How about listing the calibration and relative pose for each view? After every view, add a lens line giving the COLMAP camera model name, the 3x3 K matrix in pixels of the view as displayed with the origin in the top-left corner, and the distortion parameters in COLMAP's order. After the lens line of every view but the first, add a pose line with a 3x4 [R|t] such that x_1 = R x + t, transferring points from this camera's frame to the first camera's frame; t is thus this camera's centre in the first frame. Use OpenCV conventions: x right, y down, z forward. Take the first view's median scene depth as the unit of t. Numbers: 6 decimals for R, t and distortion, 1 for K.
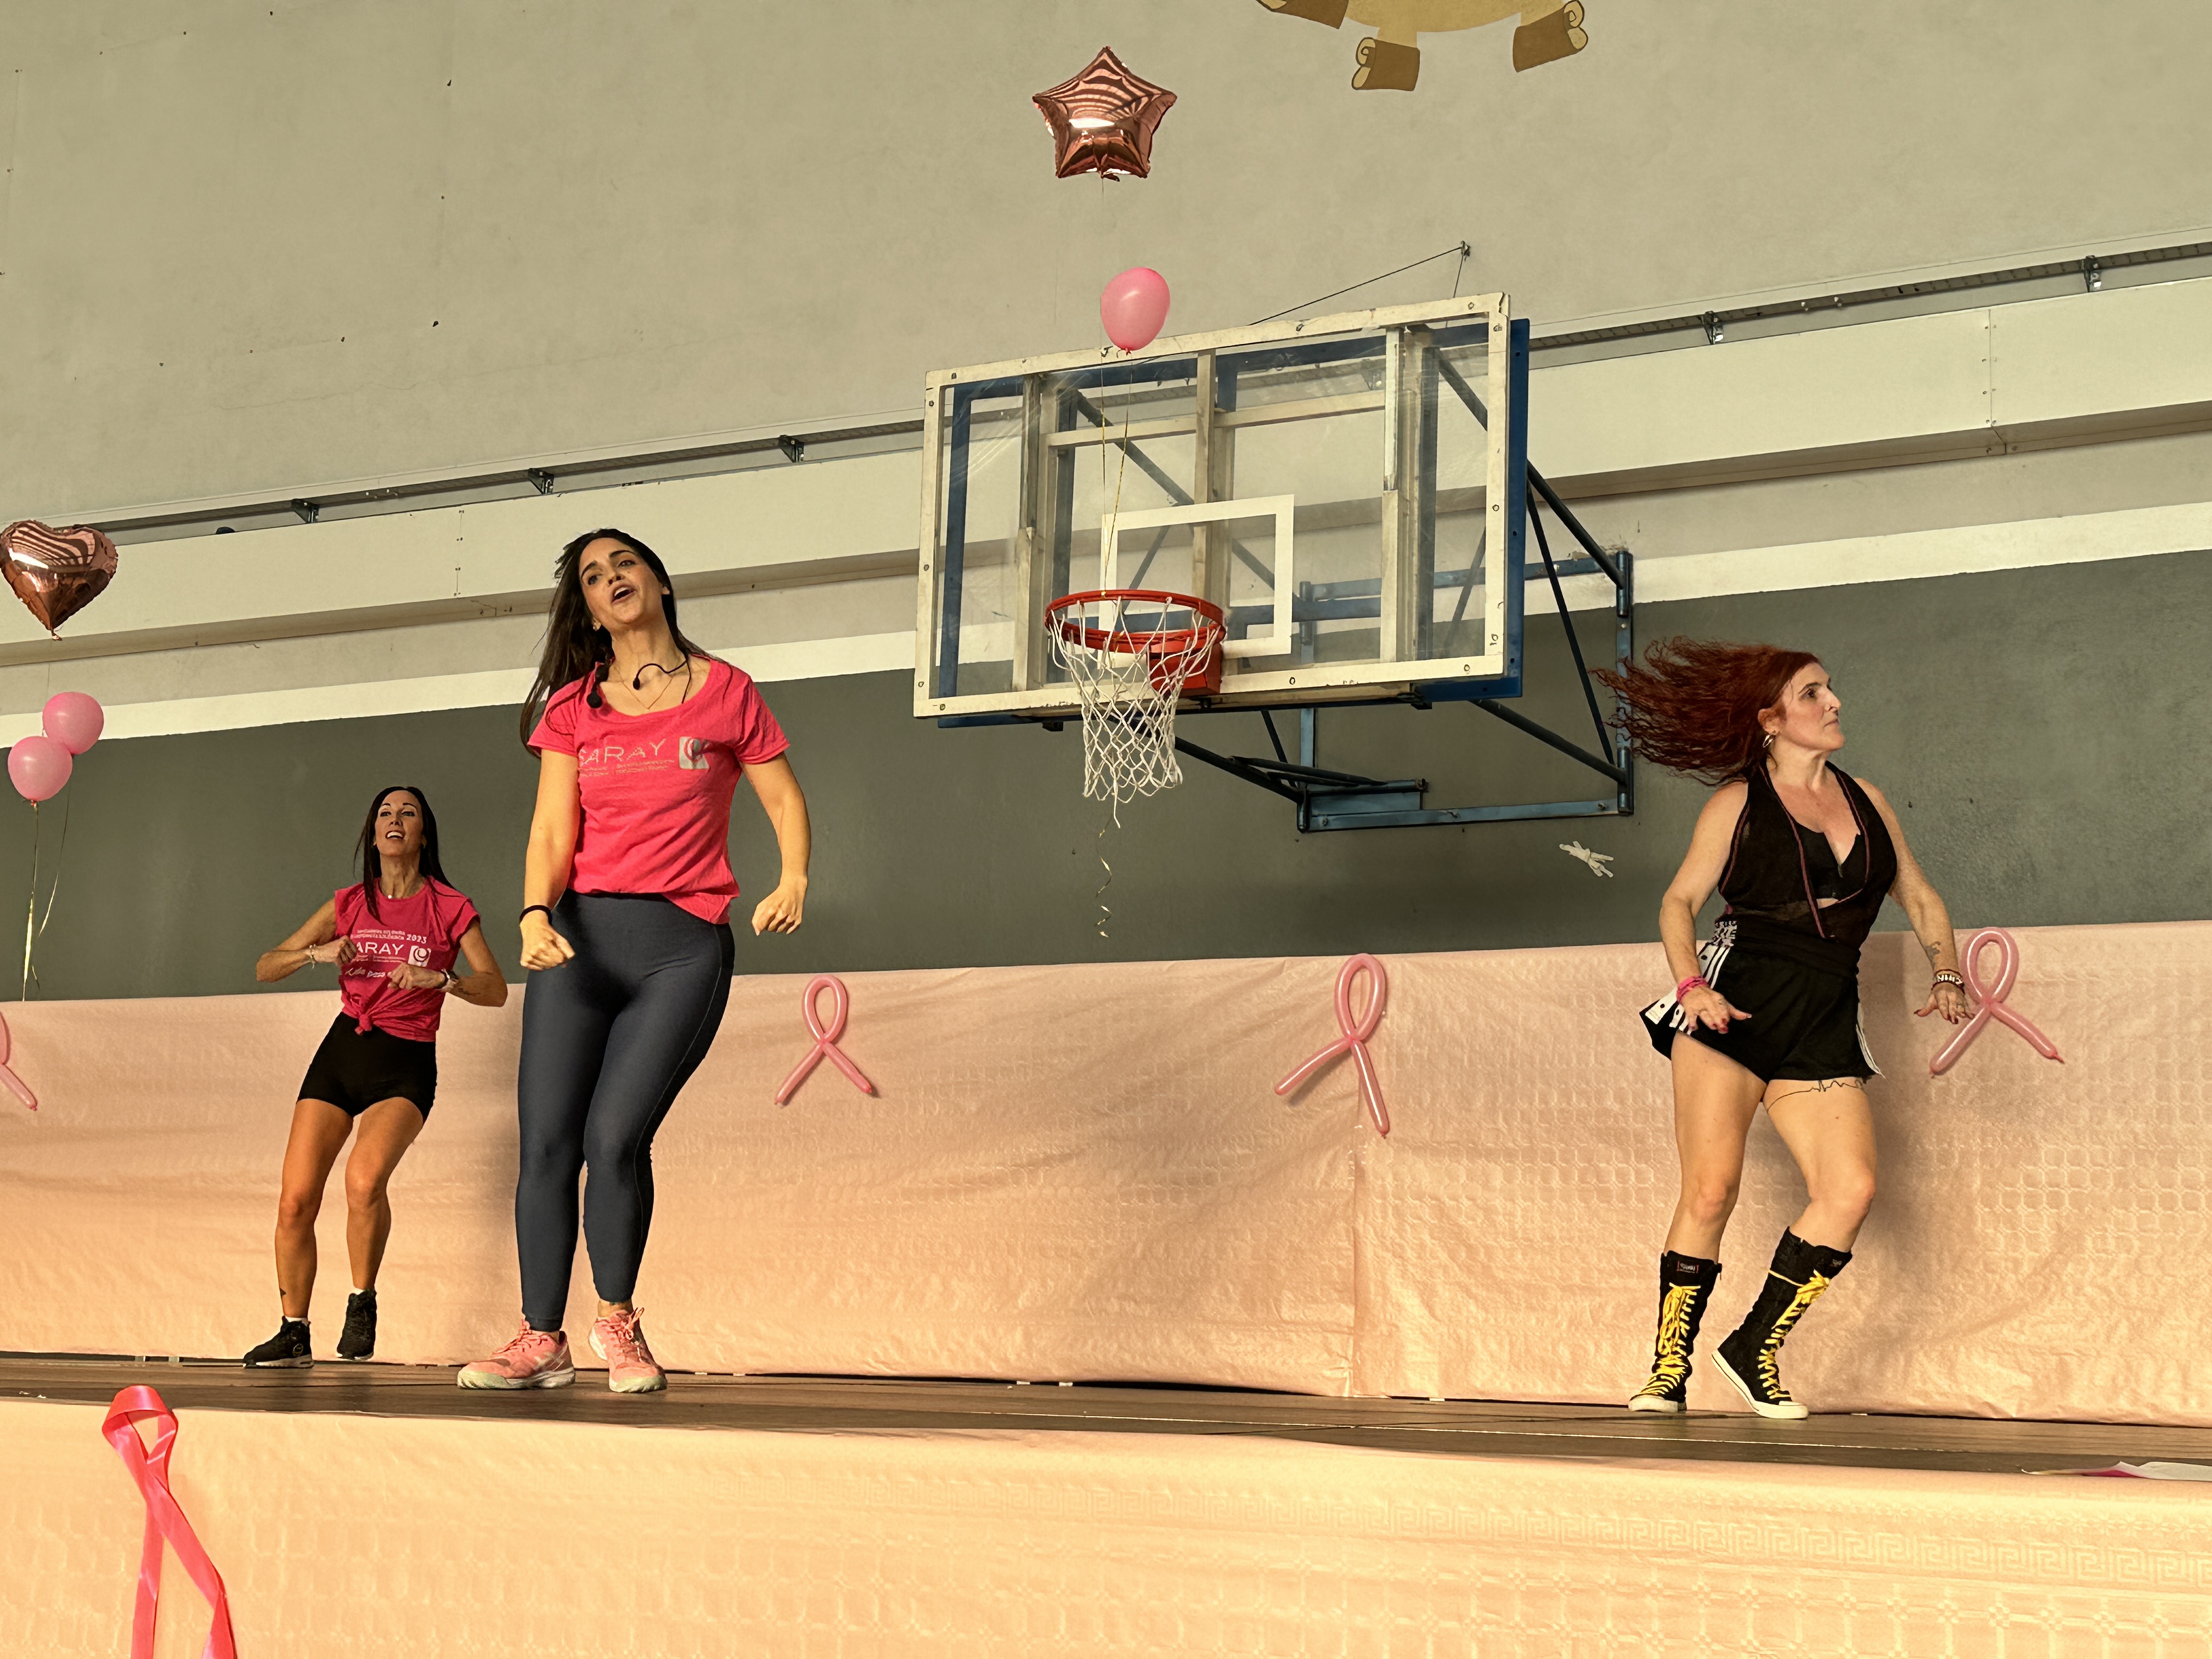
lens RADIAL K [[2947.9, 0, 1106.0], [0, 2947.9, 829.5], [0, 0, 1]] dist [0.164770, -0.063818]
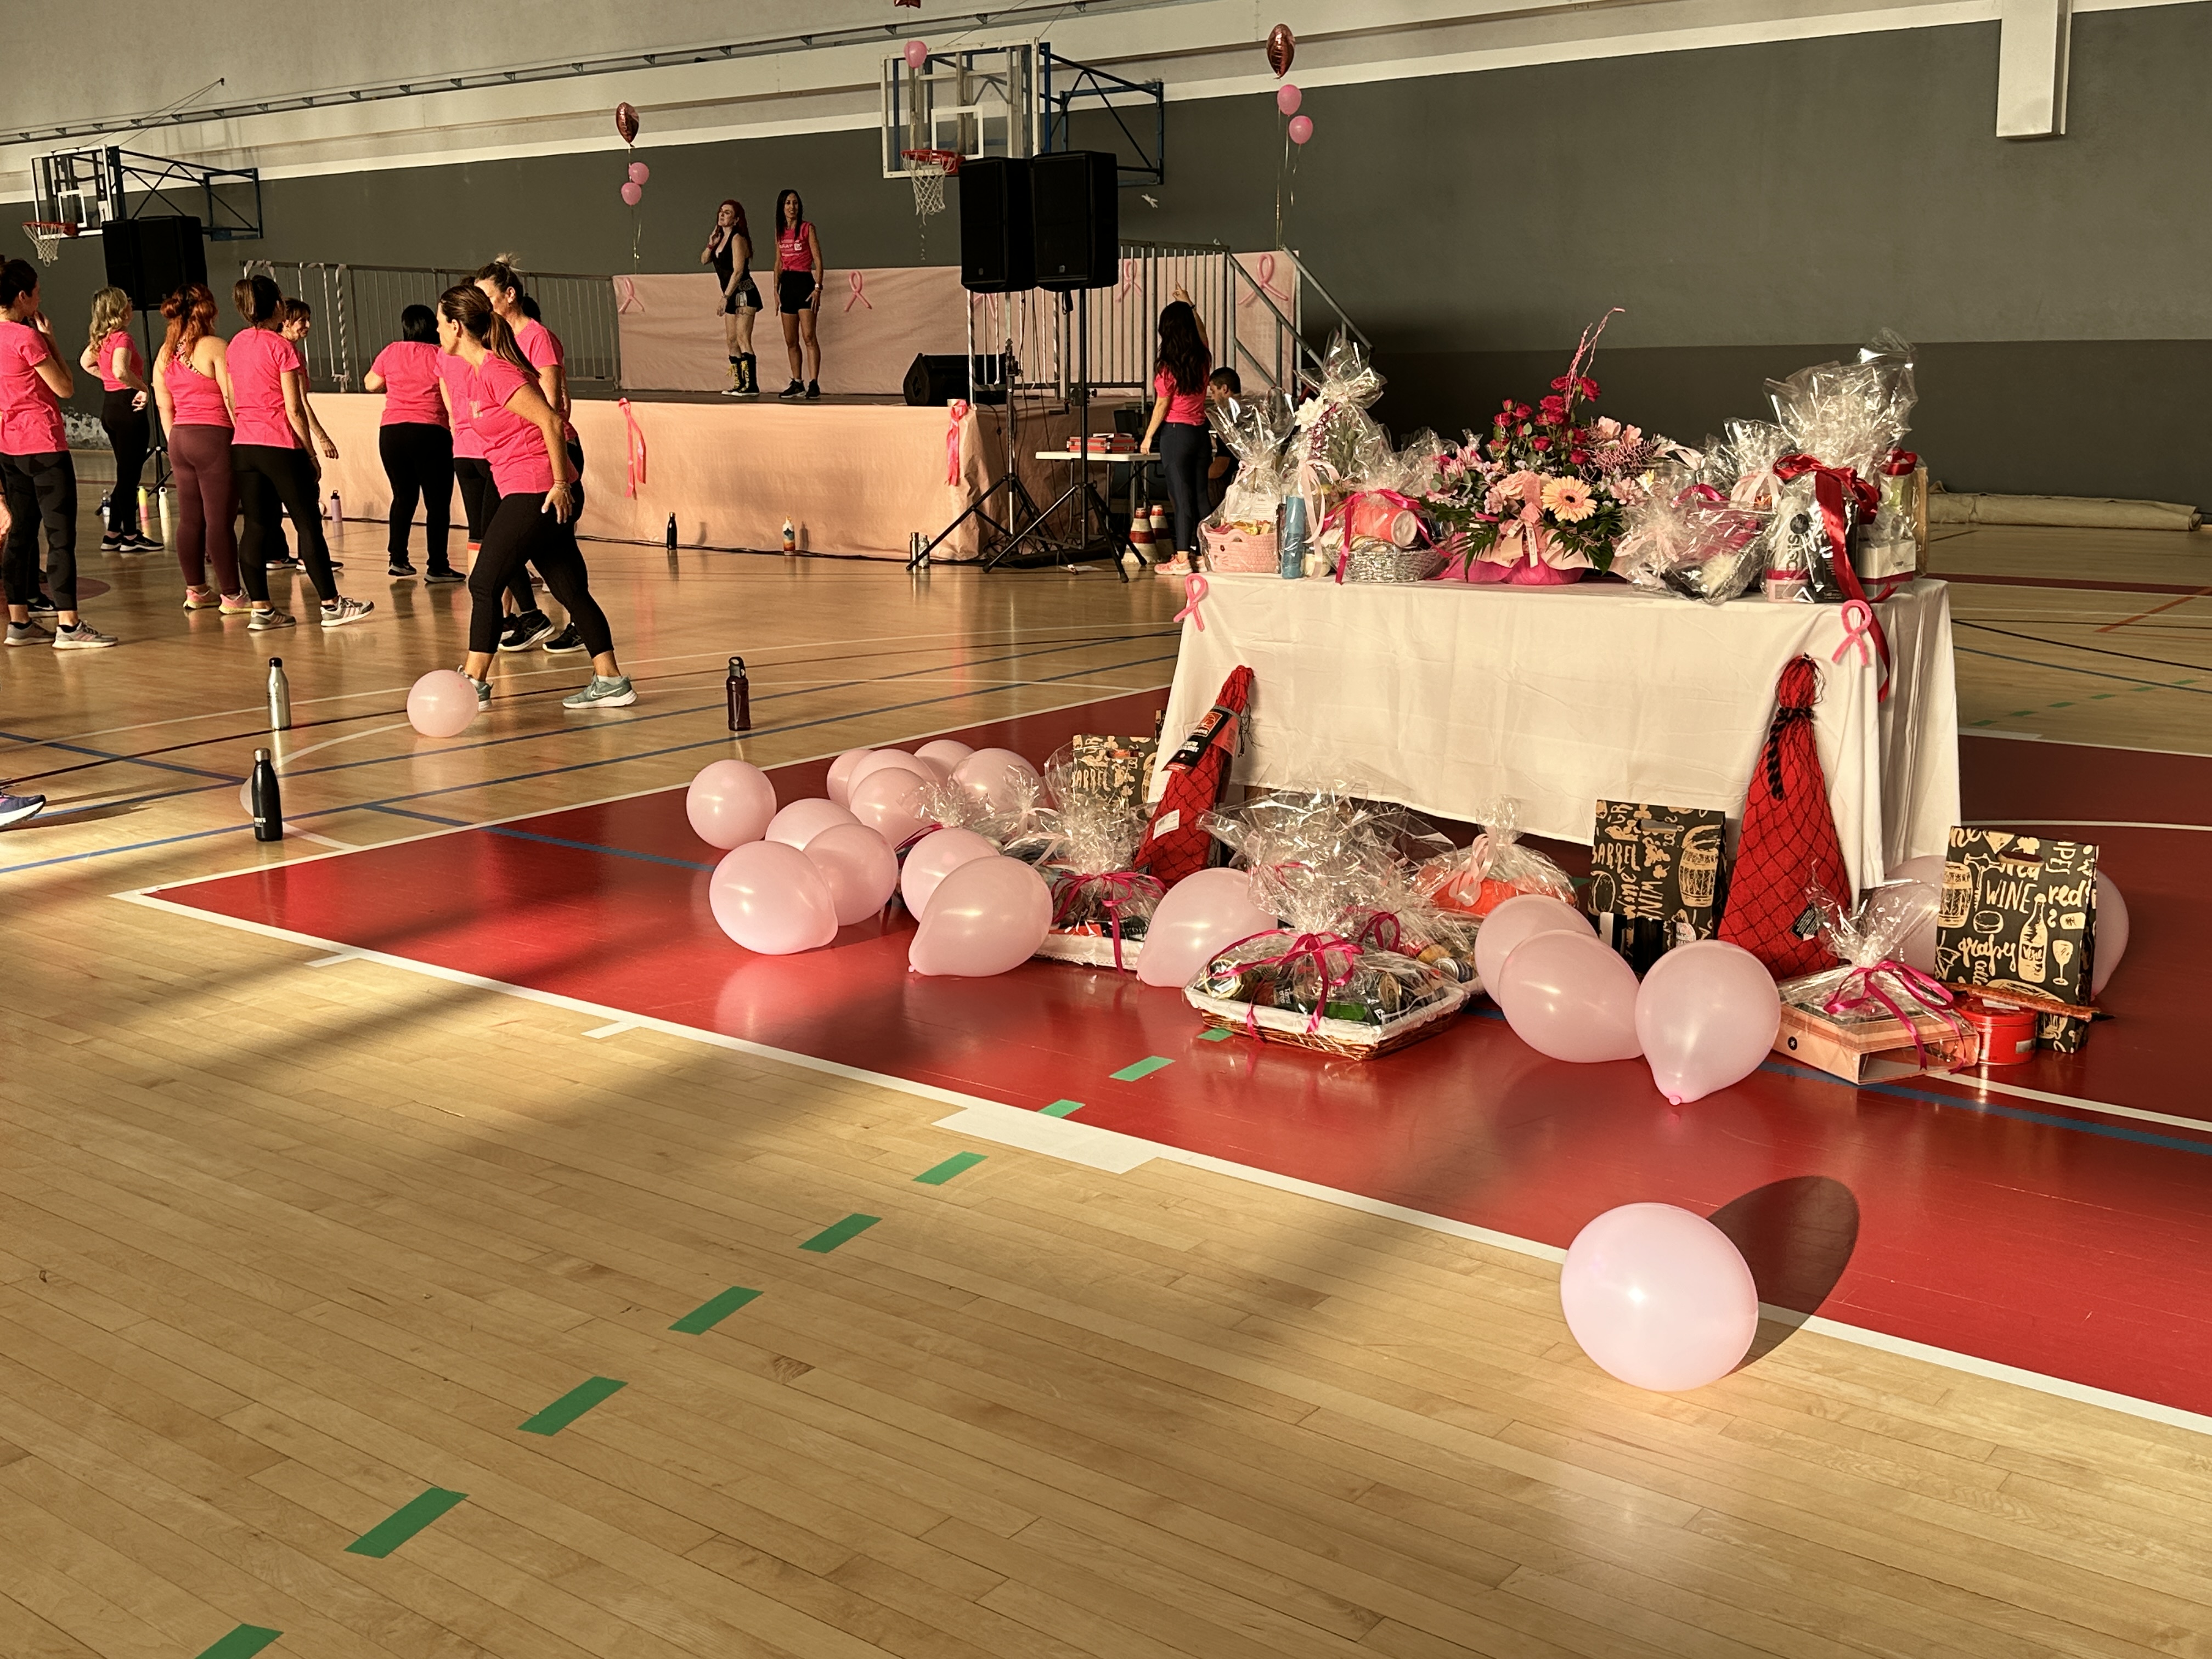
lens RADIAL K [[2216.9, 0, 1106.0], [0, 2216.9, 829.5], [0, 0, 1]] dist [0.181474, -0.407193]
pose [[0.979130, 0.011325, -0.202919, 0.693033], [0.064244, 0.930002, 0.361896, -0.257584], [0.192814, -0.367379, 0.909866, -1.439183]]
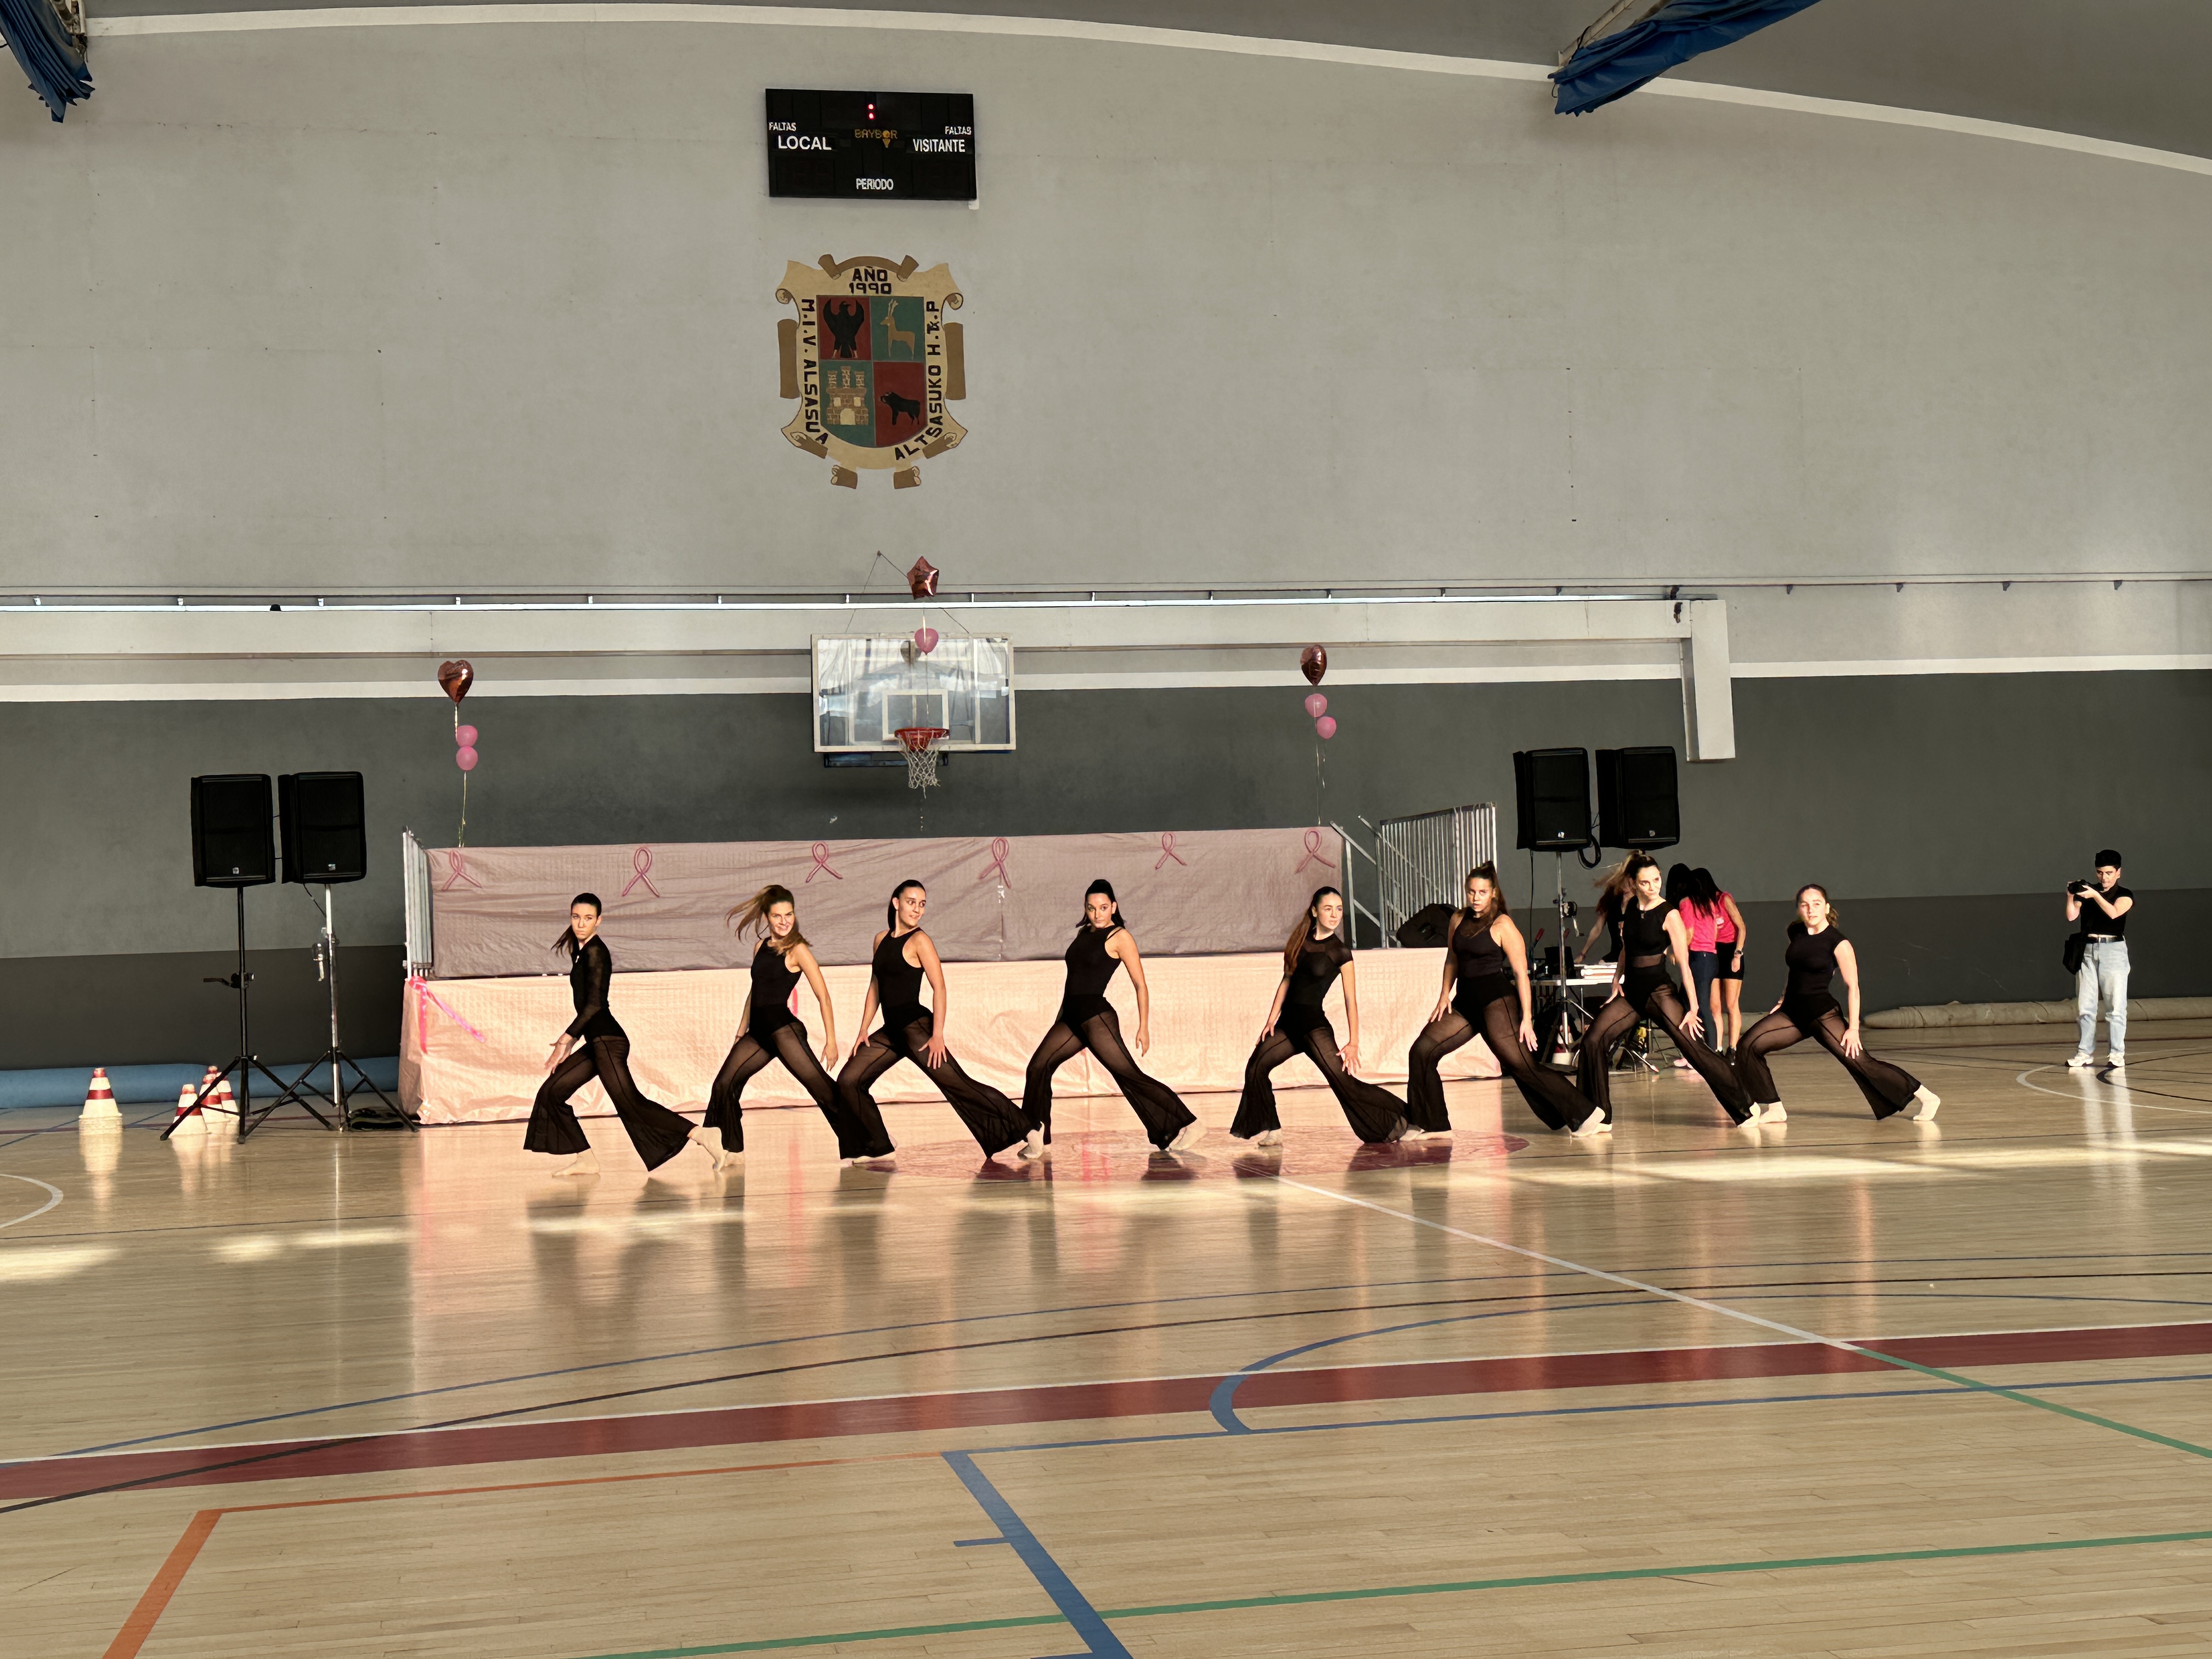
lens RADIAL K [[2841.5, 0, 1106.0], [0, 2841.5, 829.5], [0, 0, 1]] dist [0.180677, 0.010205]
pose [[0.797880, -0.025028, 0.602296, -1.692897], [-0.052217, 0.992513, 0.110418, -0.317089], [-0.600550, -0.119551, 0.790599, -1.591952]]
